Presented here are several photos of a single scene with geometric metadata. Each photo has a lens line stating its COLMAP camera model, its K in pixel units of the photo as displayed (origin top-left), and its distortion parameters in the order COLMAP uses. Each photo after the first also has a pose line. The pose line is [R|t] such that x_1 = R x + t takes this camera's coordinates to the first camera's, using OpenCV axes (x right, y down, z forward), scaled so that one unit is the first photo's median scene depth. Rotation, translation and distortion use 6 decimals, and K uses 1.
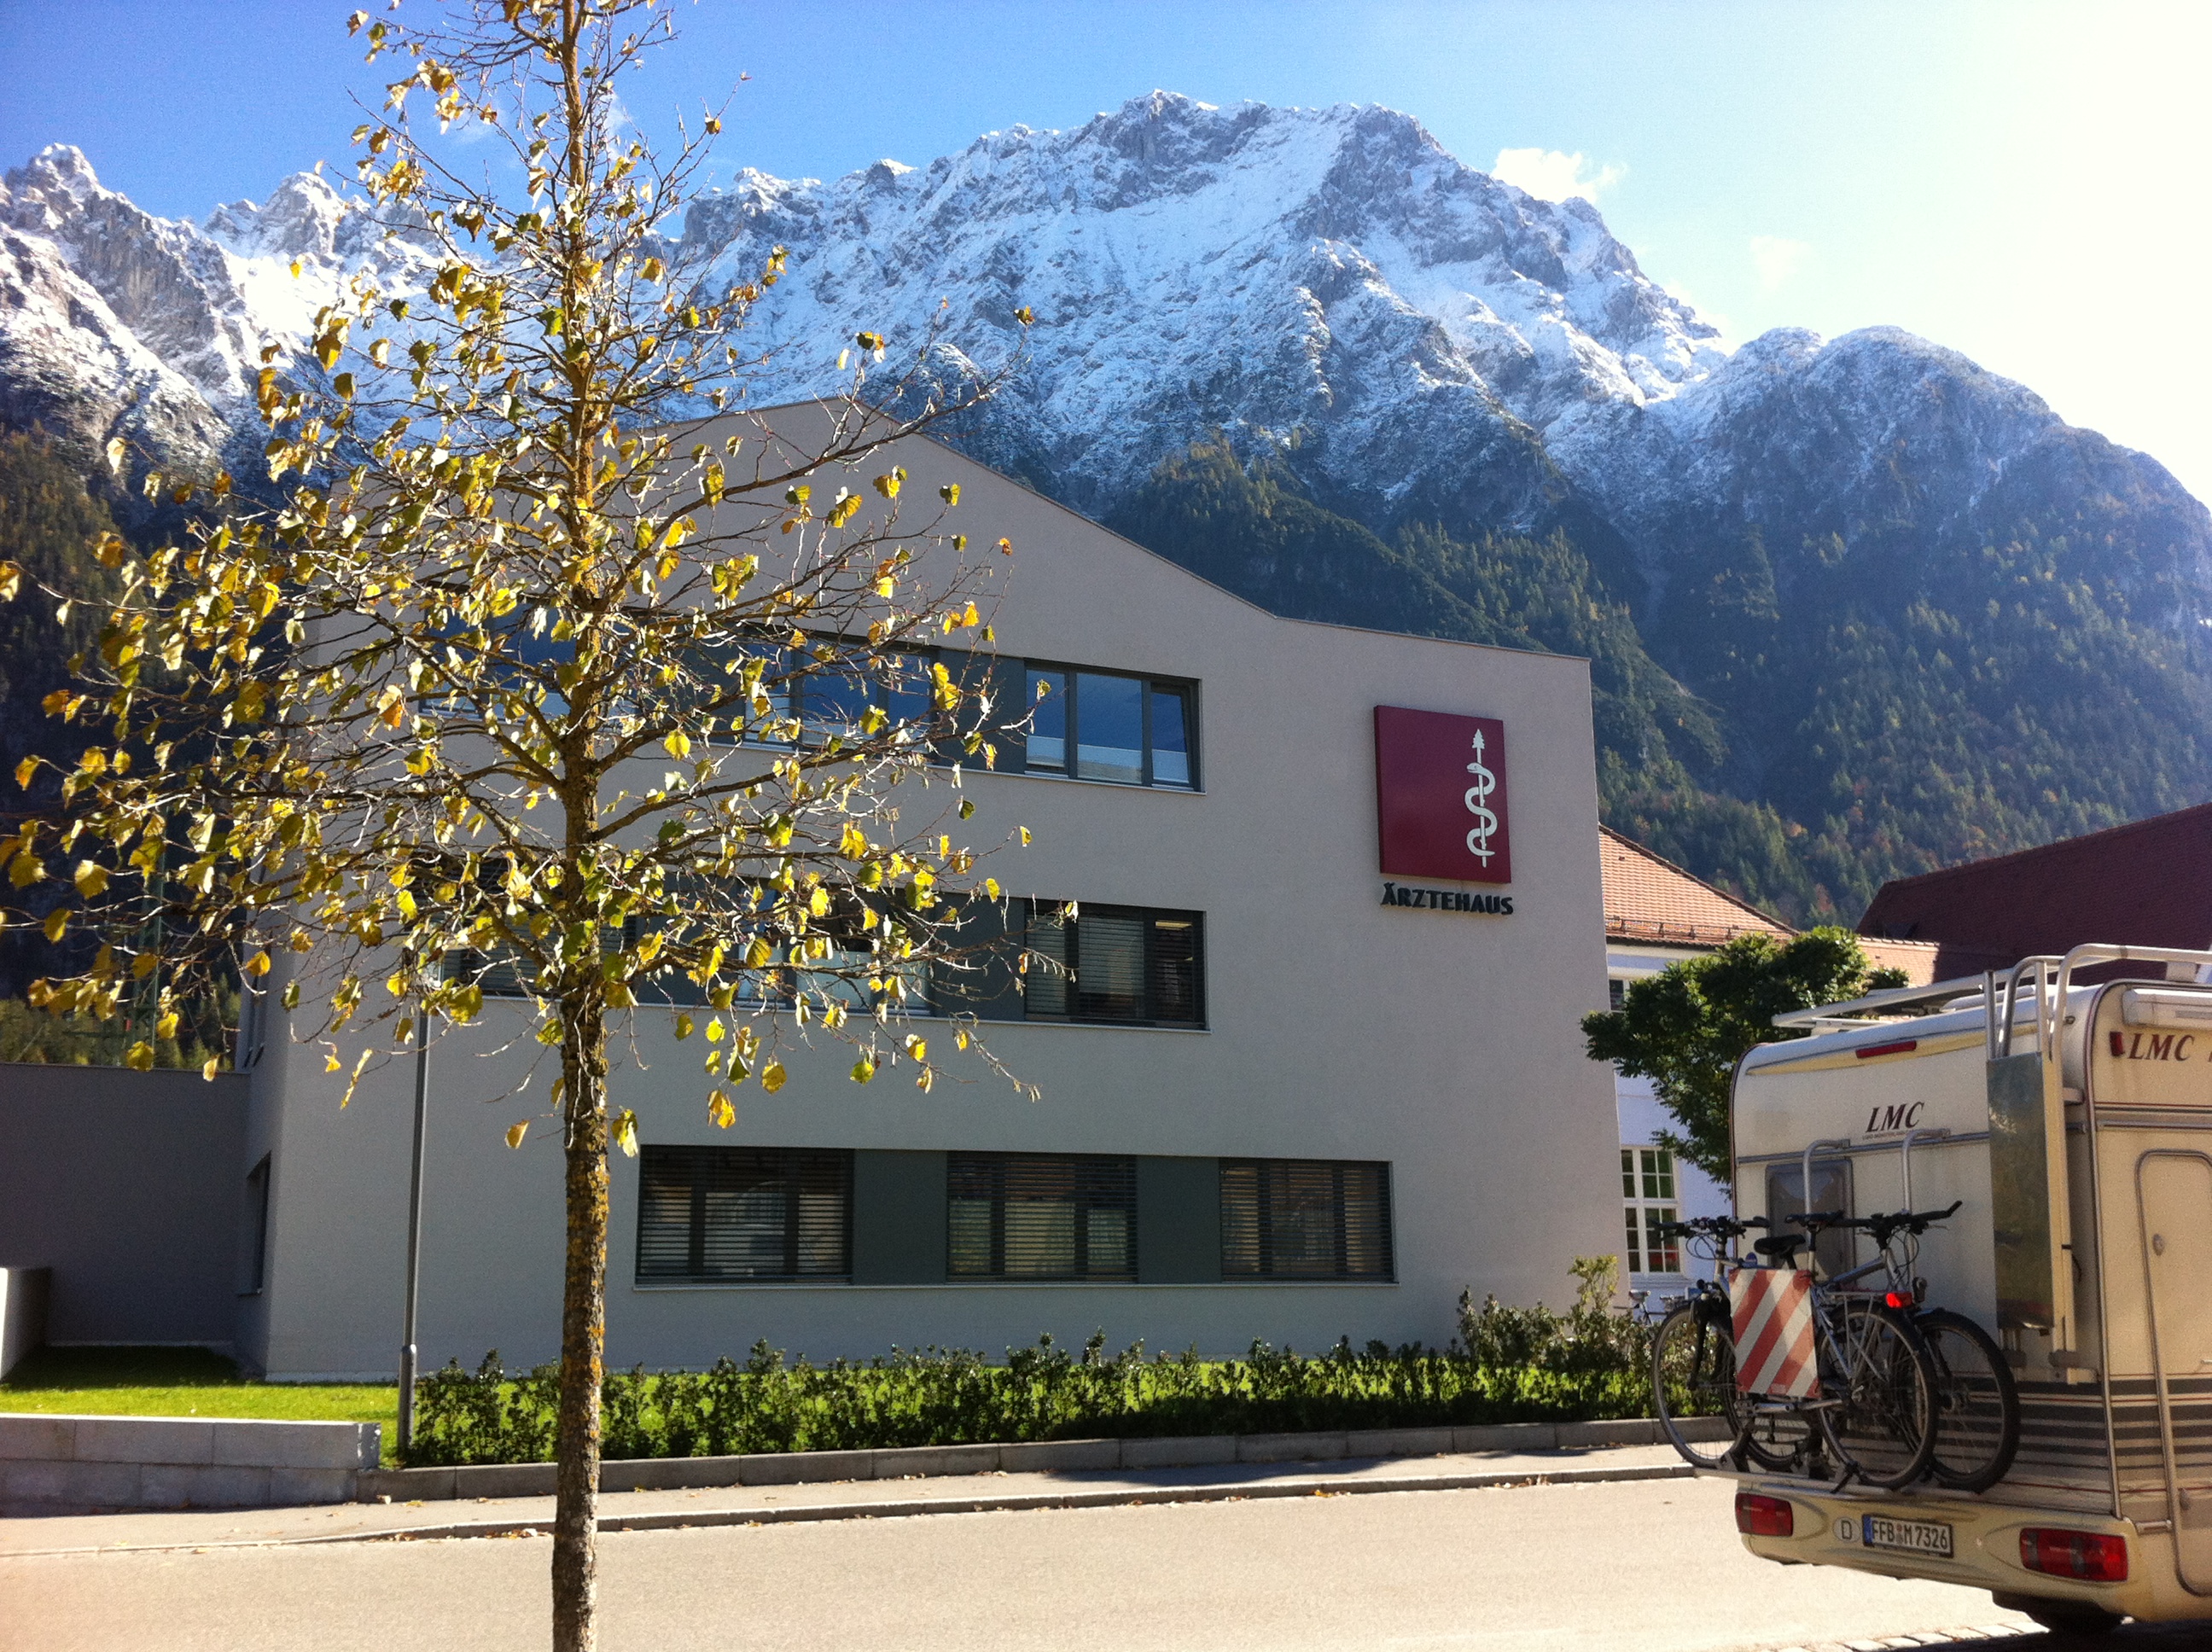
lens RADIAL K [[2237.1, 0, 1106.0], [0, 2237.1, 826.0], [0, 0, 1]] dist [0.002969, 0.000117]
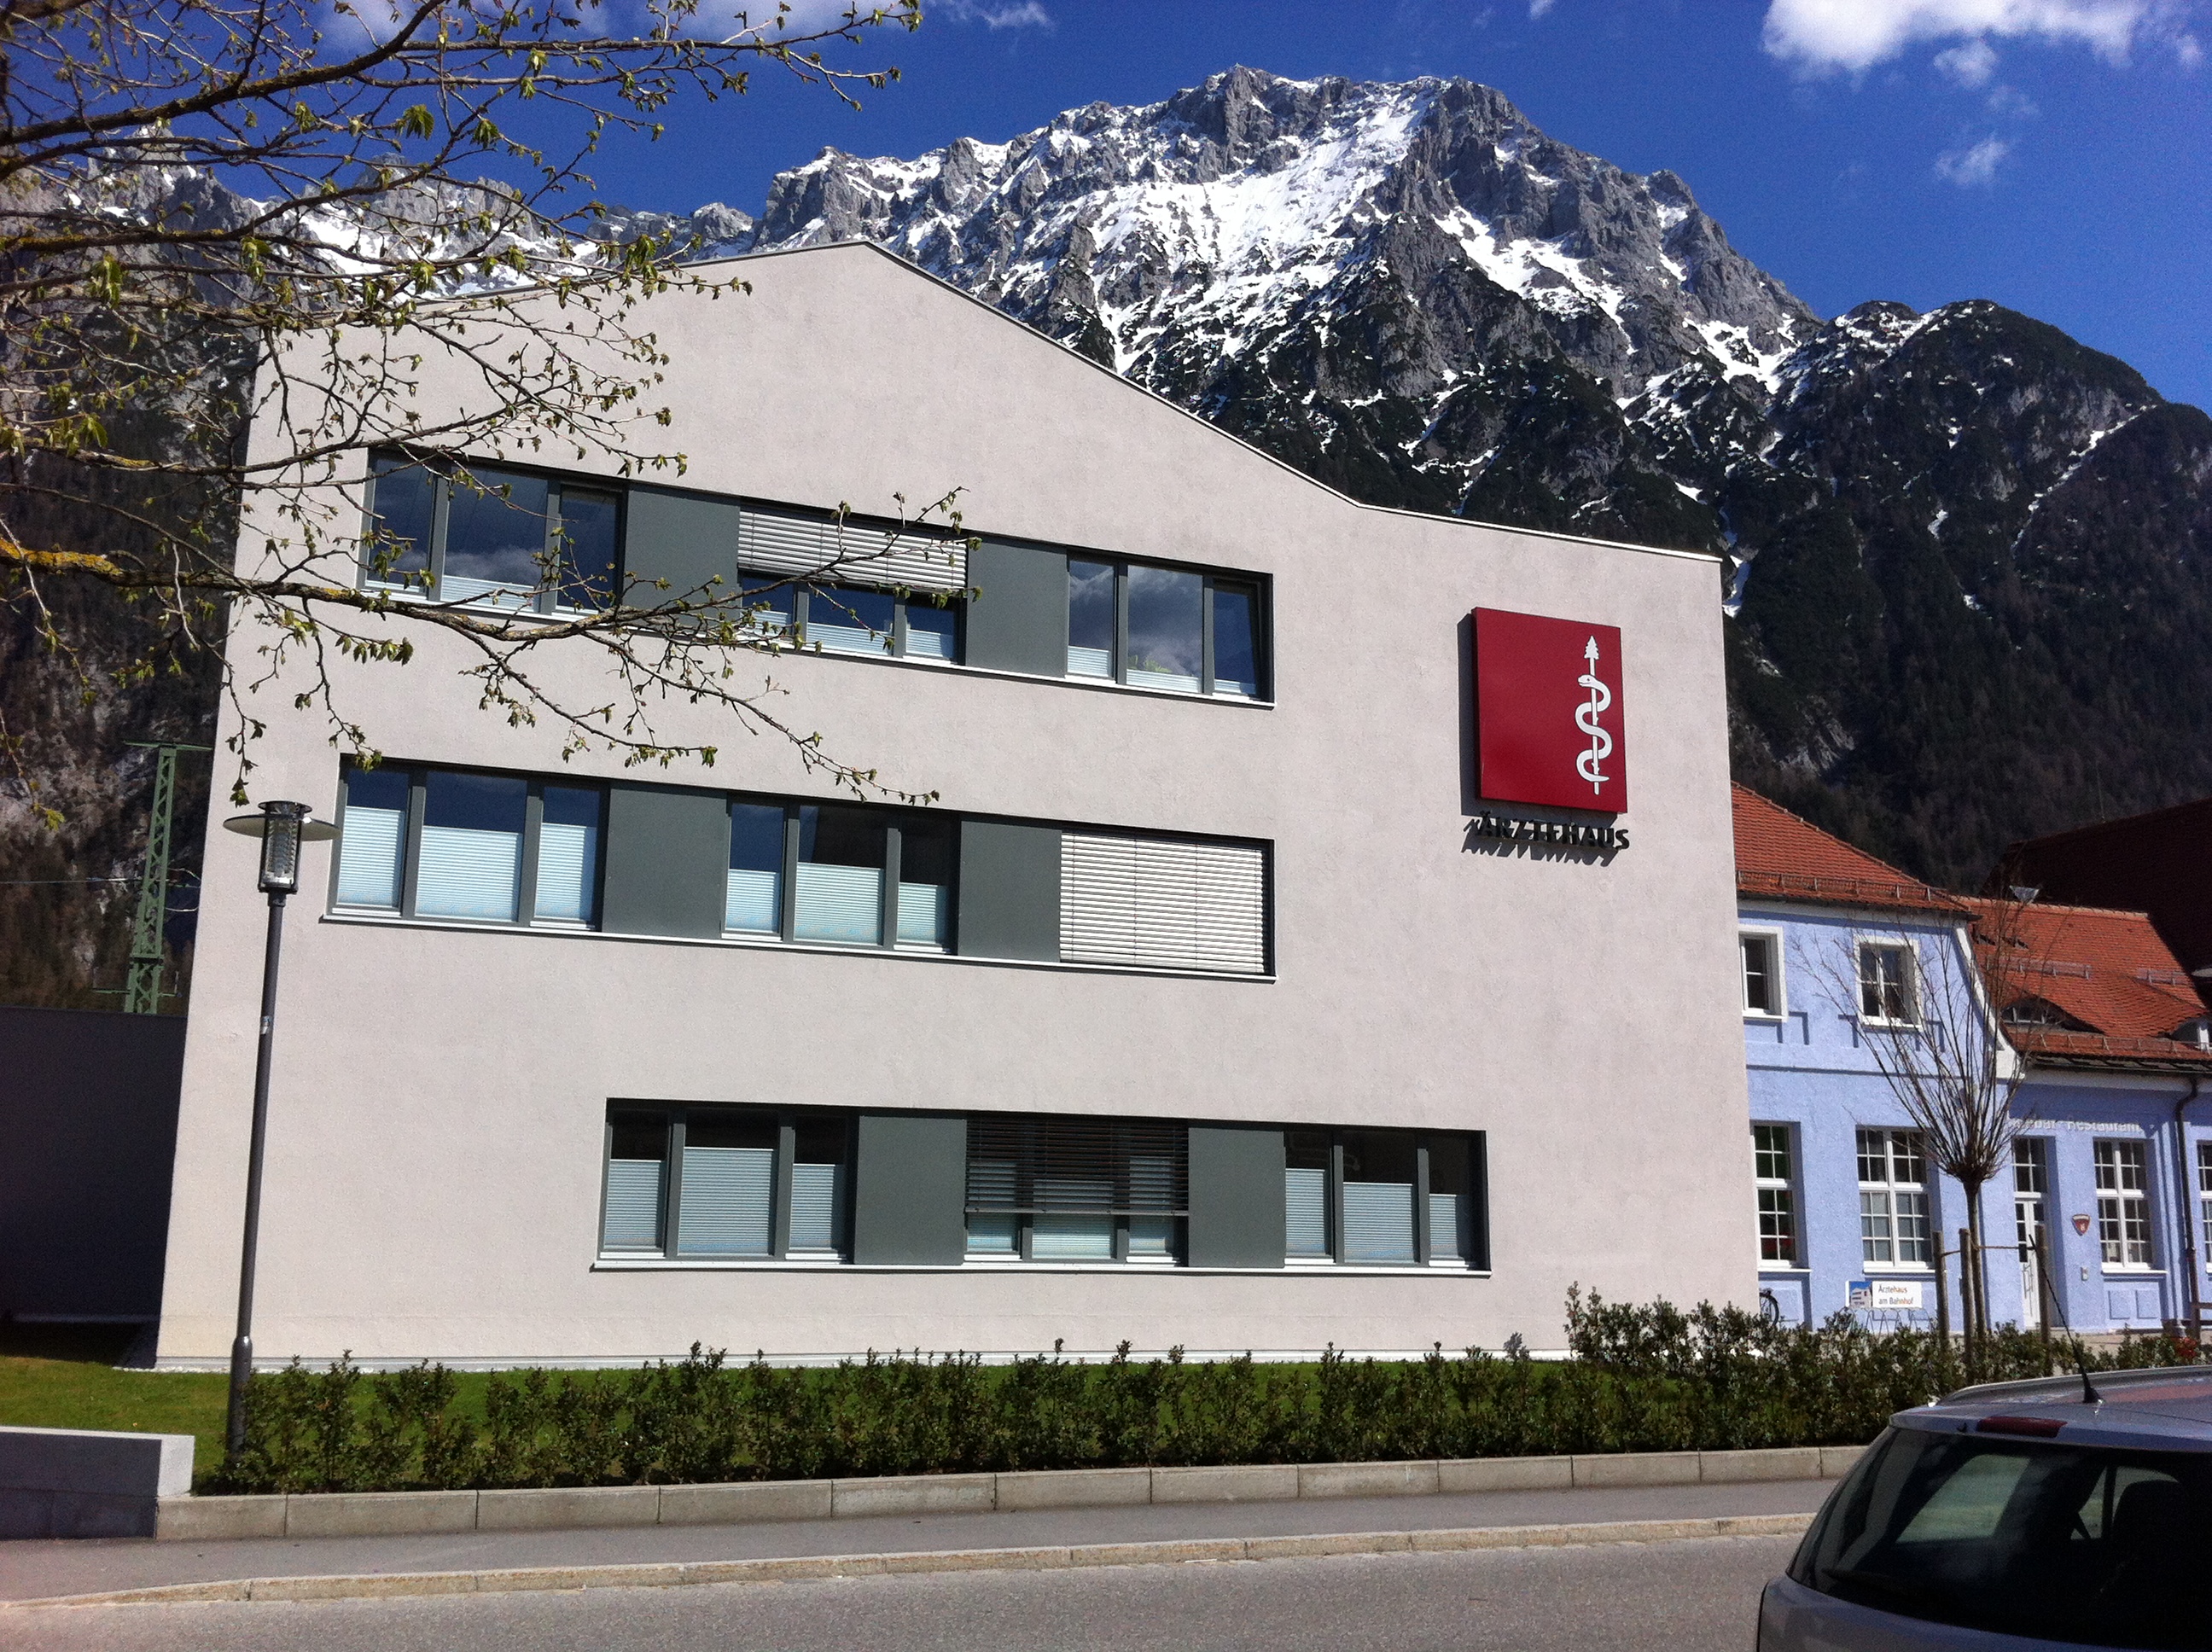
lens RADIAL K [[2284.4, 0, 1220.1], [0, 2284.4, 829.9], [0, 0, 1]] dist [-0.008409, -0.002099]
pose [[0.999659, 0.016966, 0.019861, 0.006311], [-0.017213, 0.999775, 0.012371, 0.023212], [-0.019646, -0.012708, 0.999726, 0.118122]]
